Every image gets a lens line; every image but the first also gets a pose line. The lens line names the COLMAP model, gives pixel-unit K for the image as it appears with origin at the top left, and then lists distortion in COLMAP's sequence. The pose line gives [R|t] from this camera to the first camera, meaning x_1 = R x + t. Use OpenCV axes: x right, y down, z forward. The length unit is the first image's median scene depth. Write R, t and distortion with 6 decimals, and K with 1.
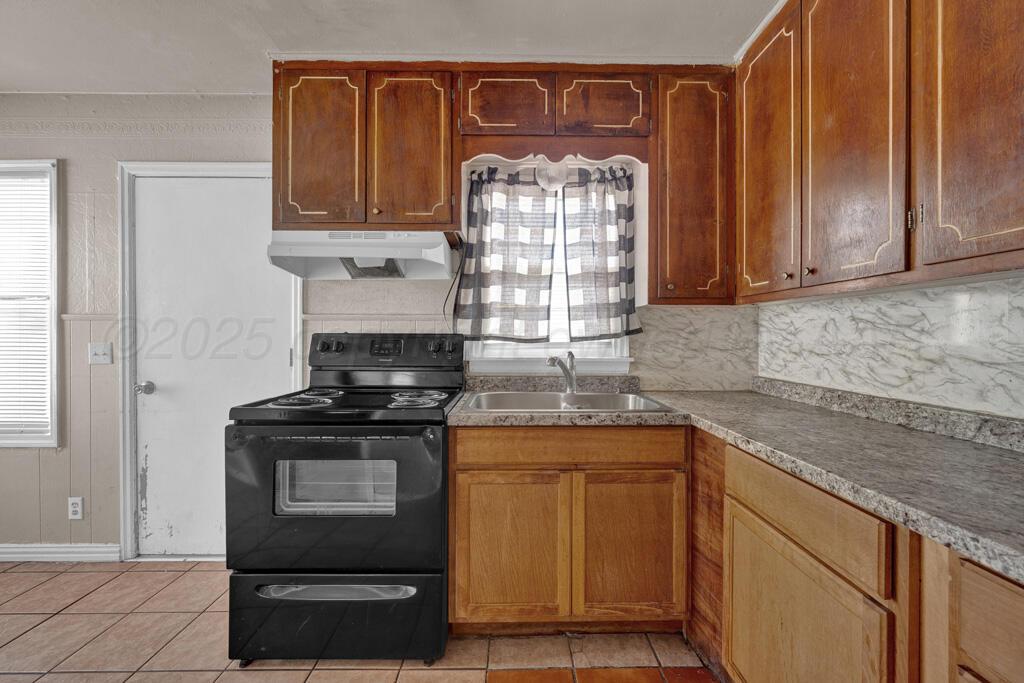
lens RADIAL K [[404.4, 0, 513.8], [0, 404.4, 336.3], [0, 0, 1]] dist [-0.001479, 0.000048]
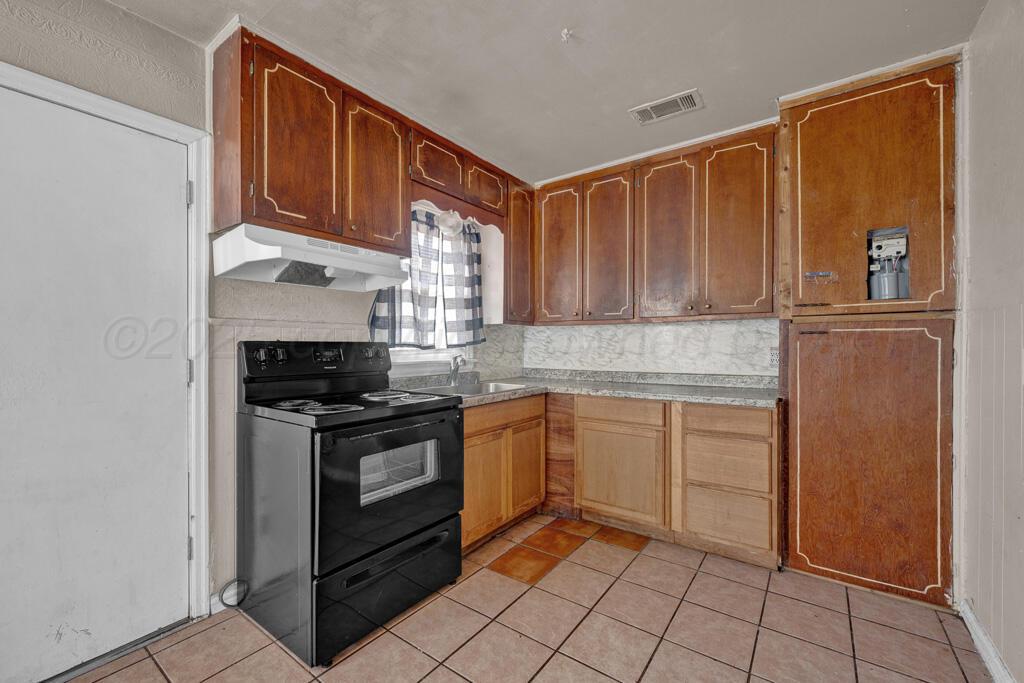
lens RADIAL K [[423.8, 0, 512.3], [0, 423.8, 347.8], [0, 0, 1]] dist [0.000892, 0.000082]
pose [[0.595754, -0.008668, 0.803120, -0.976162], [0.001480, 0.999952, 0.009695, -0.001150], [-0.803166, -0.004587, 0.595738, -0.010956]]
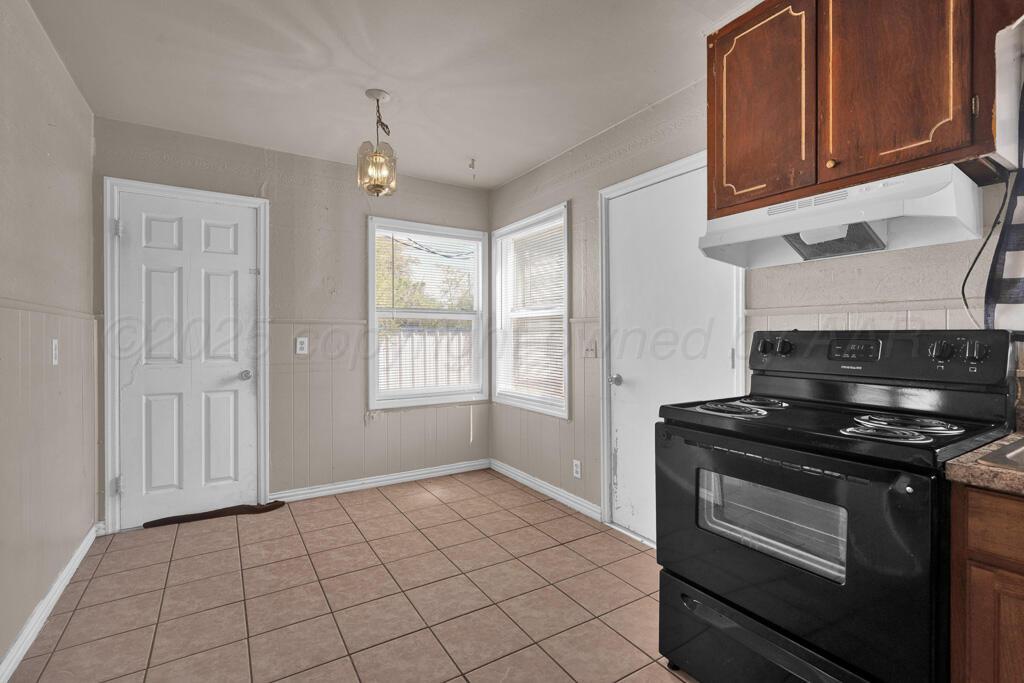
lens RADIAL K [[463.3, 0, 513.1], [0, 463.3, 337.8], [0, 0, 1]] dist [0.000178, 0.000180]
pose [[0.523276, 0.001748, -0.852161, 0.075276], [0.002810, 0.999989, 0.003777, 0.001502], [0.852159, -0.004371, 0.523265, 0.061807]]
